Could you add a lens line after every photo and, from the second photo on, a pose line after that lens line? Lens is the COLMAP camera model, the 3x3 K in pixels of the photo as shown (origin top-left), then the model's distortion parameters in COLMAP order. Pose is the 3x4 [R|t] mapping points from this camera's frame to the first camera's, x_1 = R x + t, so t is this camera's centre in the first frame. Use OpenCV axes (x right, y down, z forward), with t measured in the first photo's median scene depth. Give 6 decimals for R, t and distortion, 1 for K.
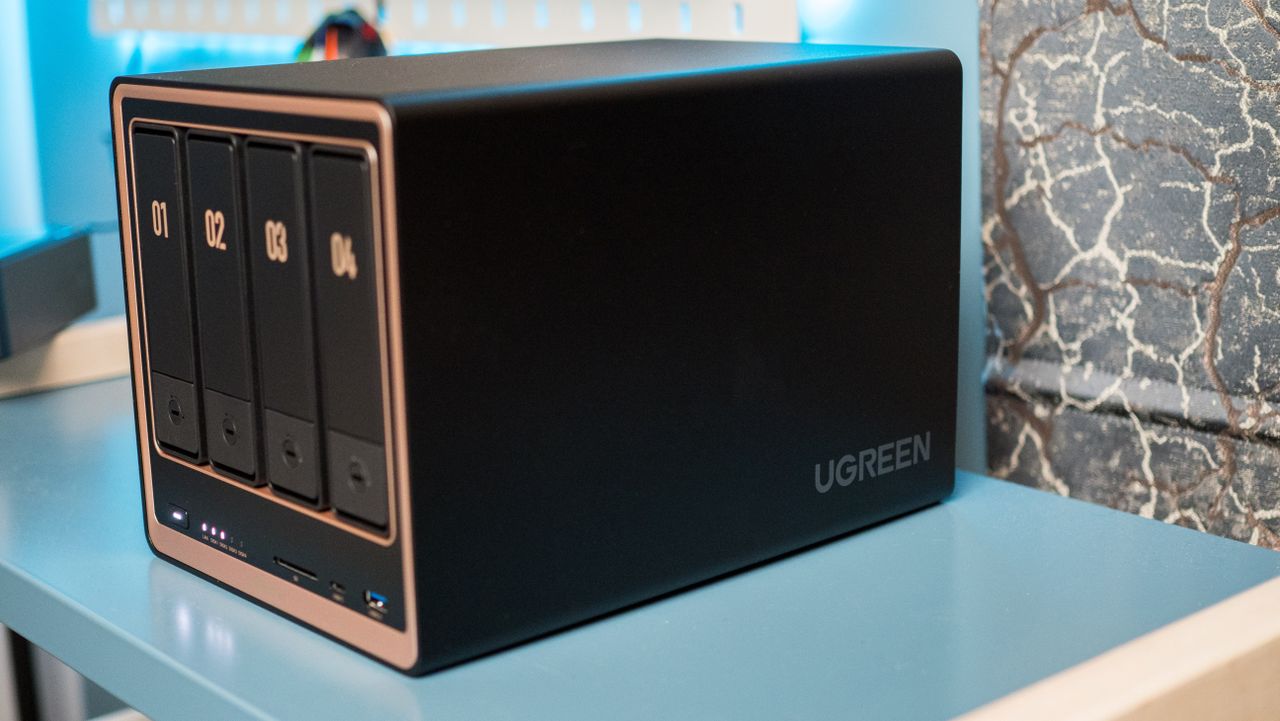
lens RADIAL K [[1850.1, 0, 645.0], [0, 1850.1, 364.6], [0, 0, 1]] dist [-0.087045, 0.000000]
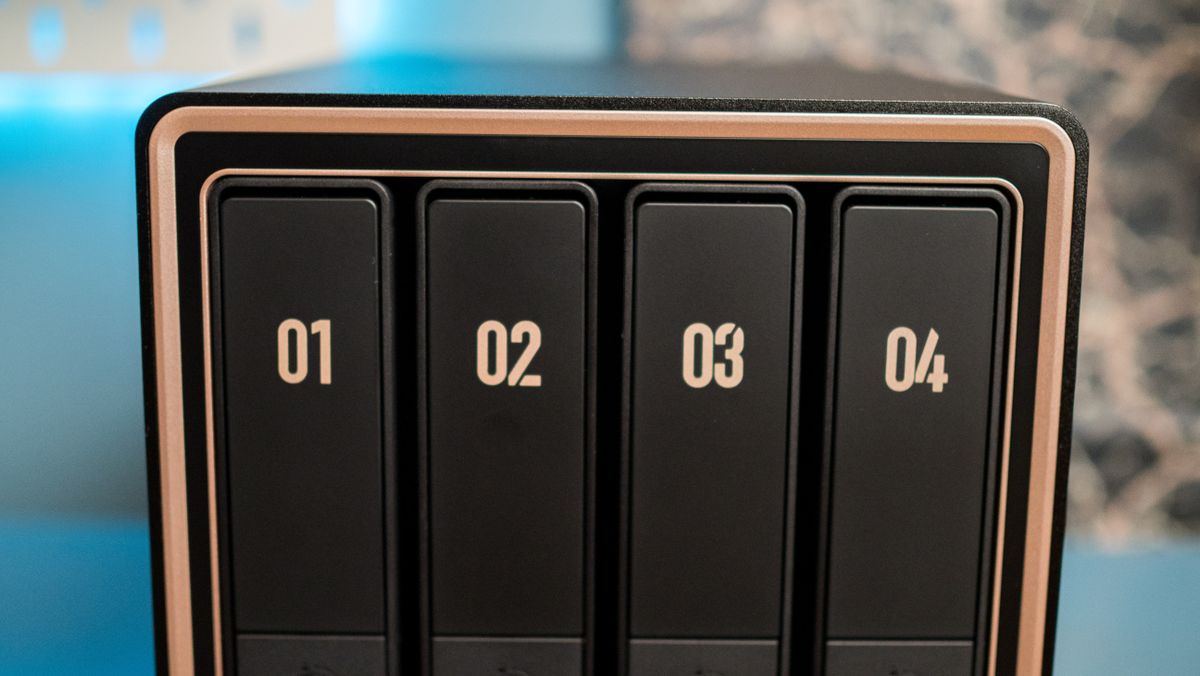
lens RADIAL K [[1734.4, 0, 598.4], [0, 1734.4, 335.4], [0, 0, 1]] dist [-0.087045, 0.000000]
pose [[0.651262, -0.110855, 0.750712, -0.618967], [0.141644, 0.989644, 0.023257, -0.087670], [-0.745516, 0.091187, 0.660220, 0.625201]]
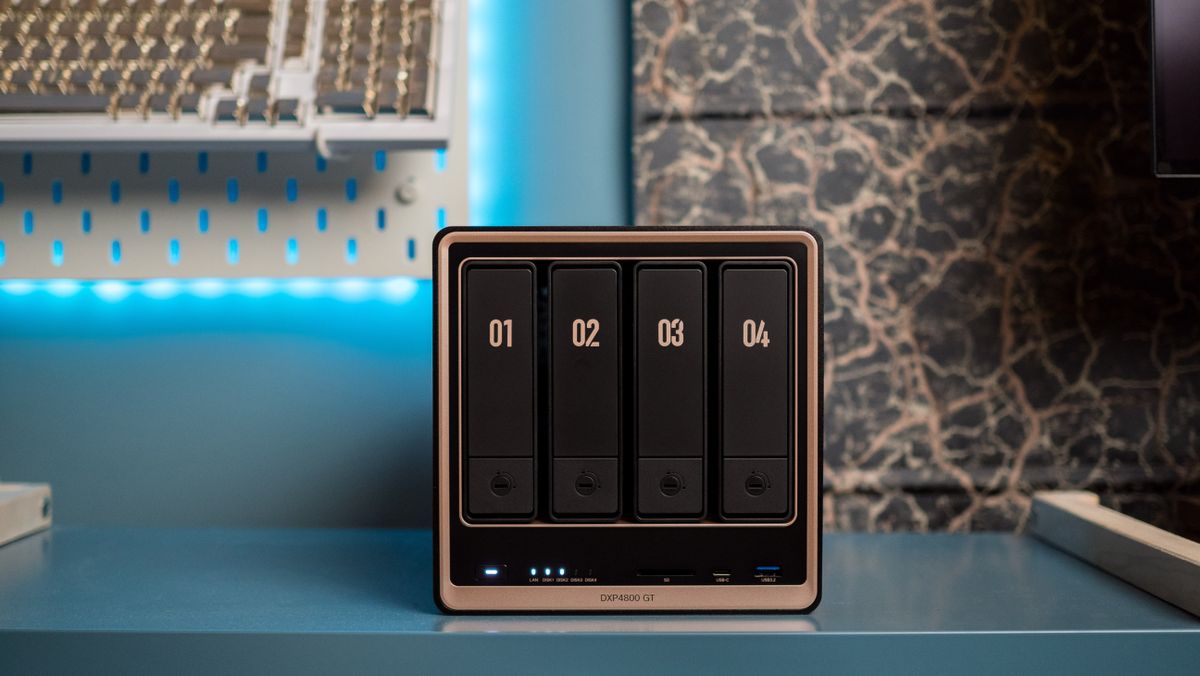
lens RADIAL K [[1734.4, 0, 597.3], [0, 1734.4, 333.6], [0, 0, 1]] dist [-0.087045, 0.000000]
pose [[0.645394, 0.008277, 0.763805, -1.215583], [0.159022, 0.976576, -0.144951, 0.115815], [-0.747114, 0.215013, 0.628960, 0.182281]]
